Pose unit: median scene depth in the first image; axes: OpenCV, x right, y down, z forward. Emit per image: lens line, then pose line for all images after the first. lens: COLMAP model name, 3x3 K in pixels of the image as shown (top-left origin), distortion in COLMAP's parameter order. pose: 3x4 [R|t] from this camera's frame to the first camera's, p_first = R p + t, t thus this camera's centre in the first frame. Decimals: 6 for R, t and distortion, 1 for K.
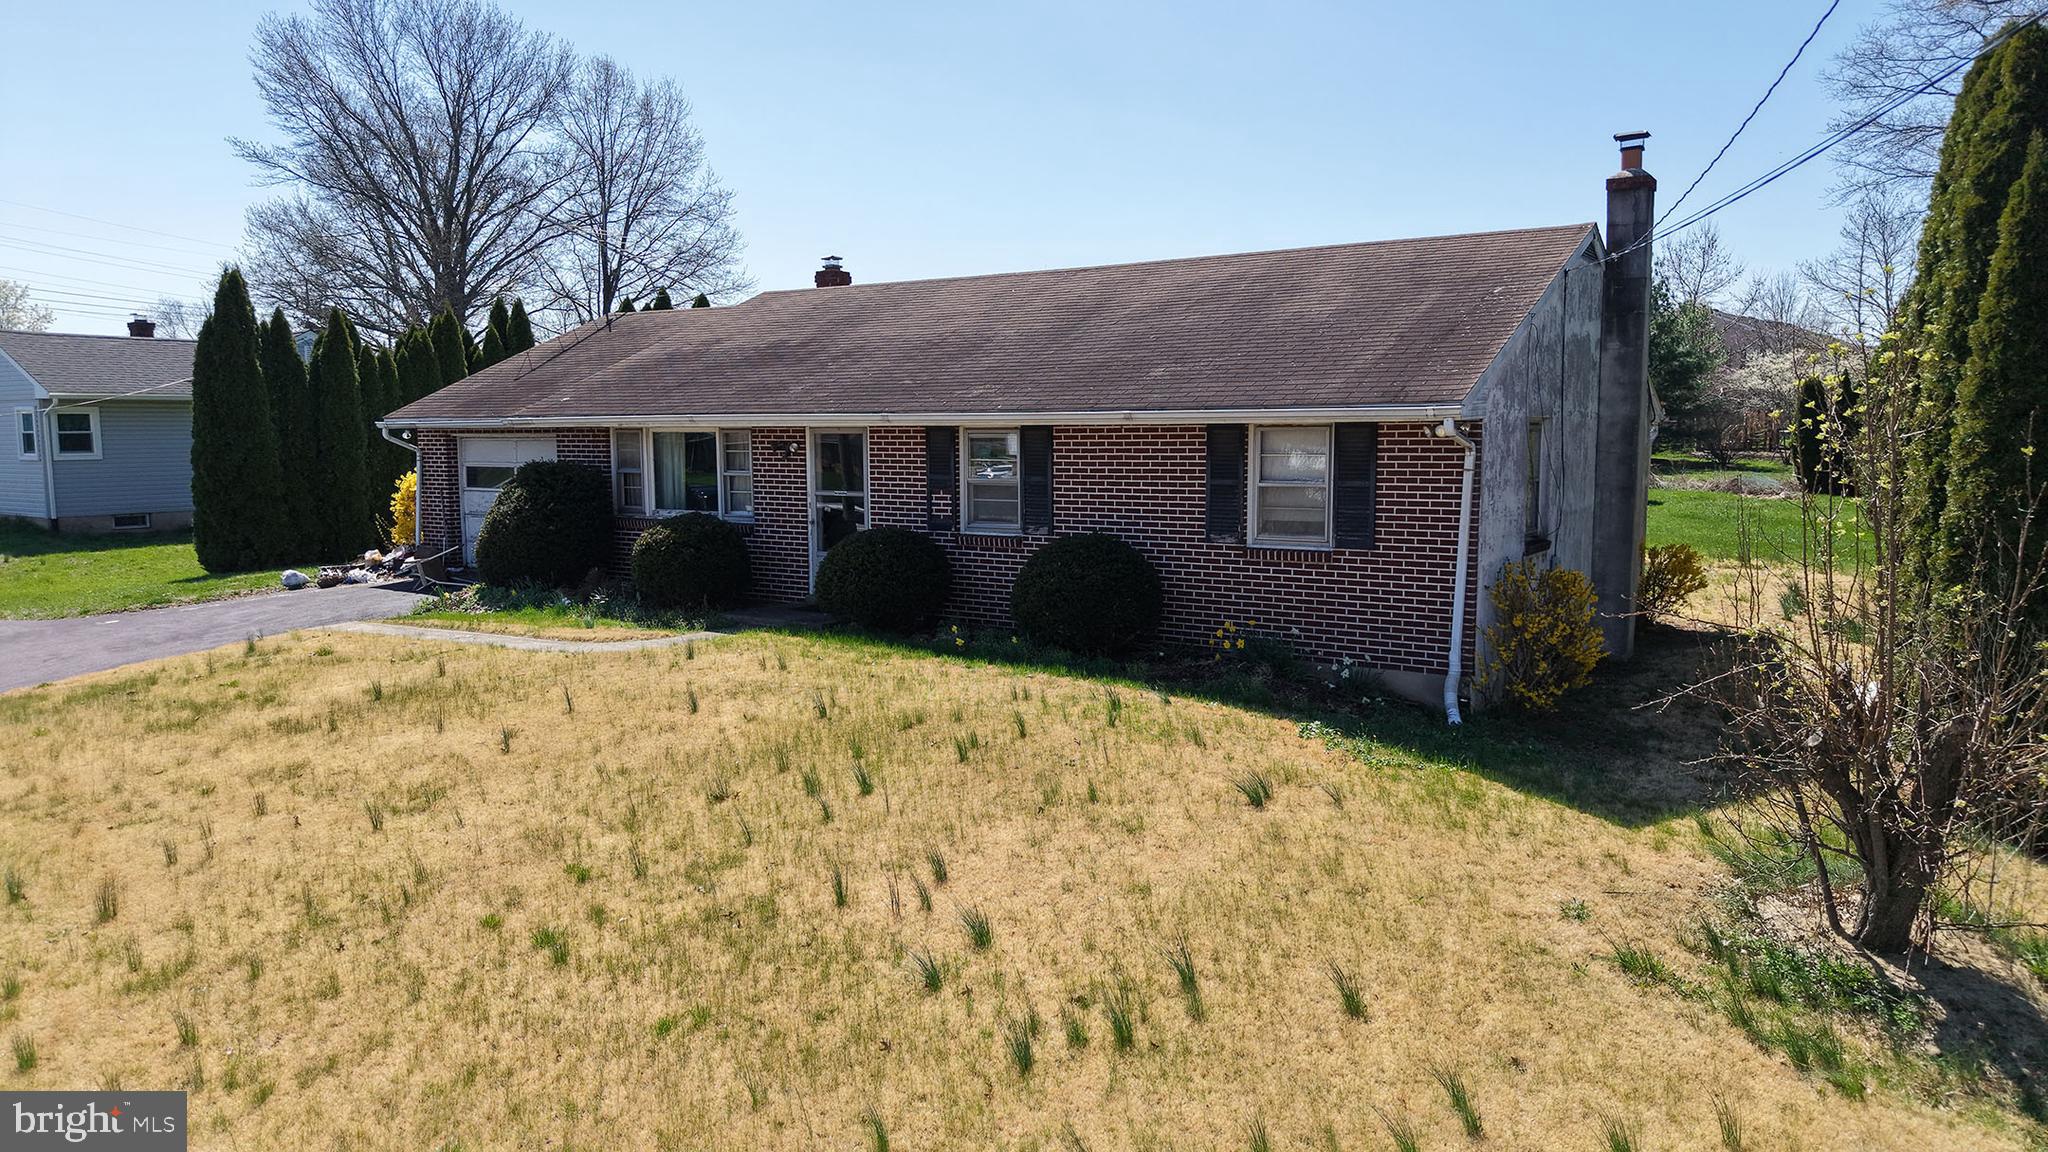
lens RADIAL K [[1355.0, 0, 1014.2], [0, 1355.0, 582.7], [0, 0, 1]] dist [0.028460, -0.020609]
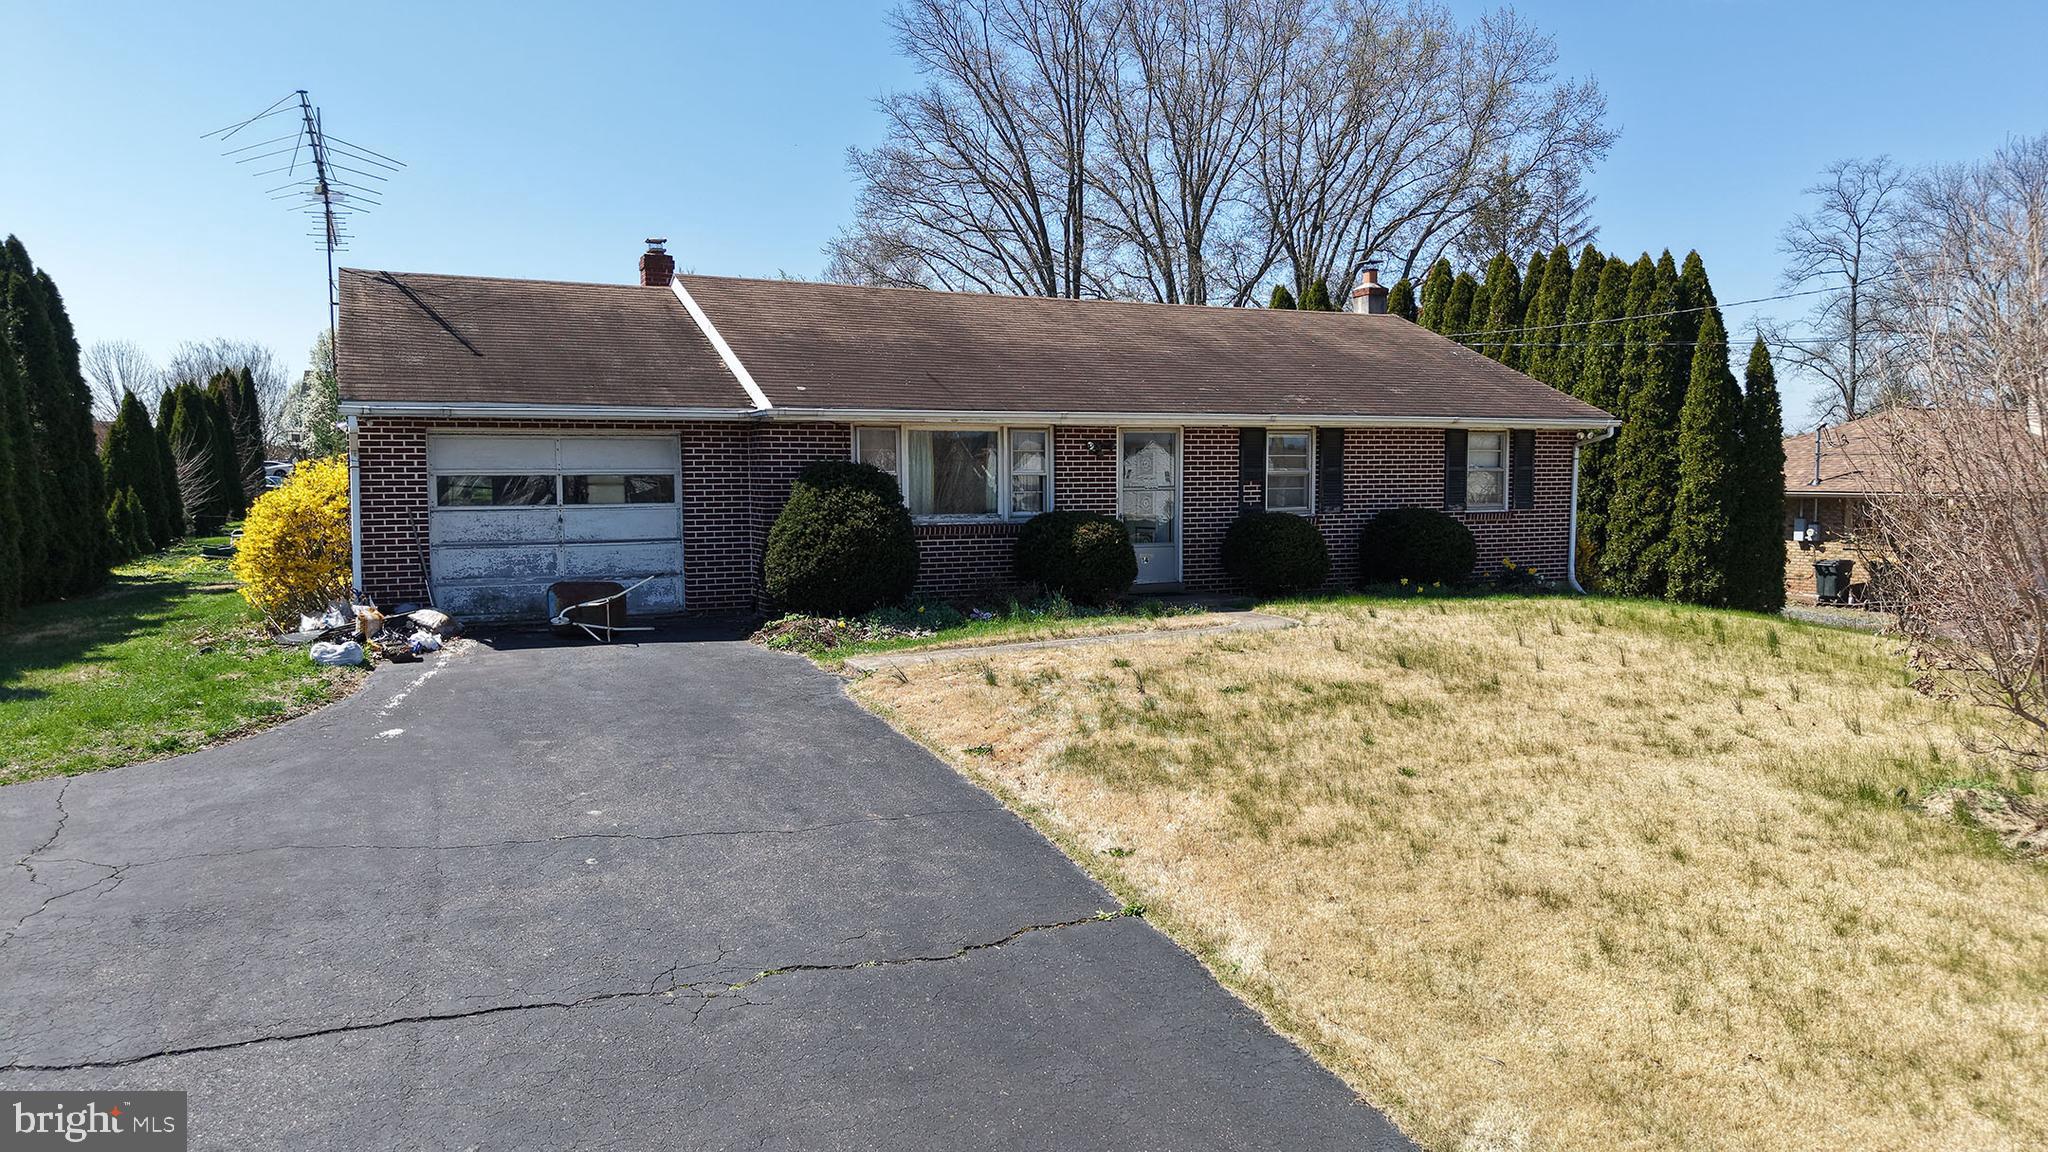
lens RADIAL K [[1355.0, 0, 1014.2], [0, 1355.0, 582.7], [0, 0, 1]] dist [0.028460, -0.020609]
pose [[0.641789, -0.067367, 0.763917, -1.104907], [0.079378, 0.996619, 0.021200, -0.021501], [-0.762762, 0.047033, 0.644966, 0.396837]]
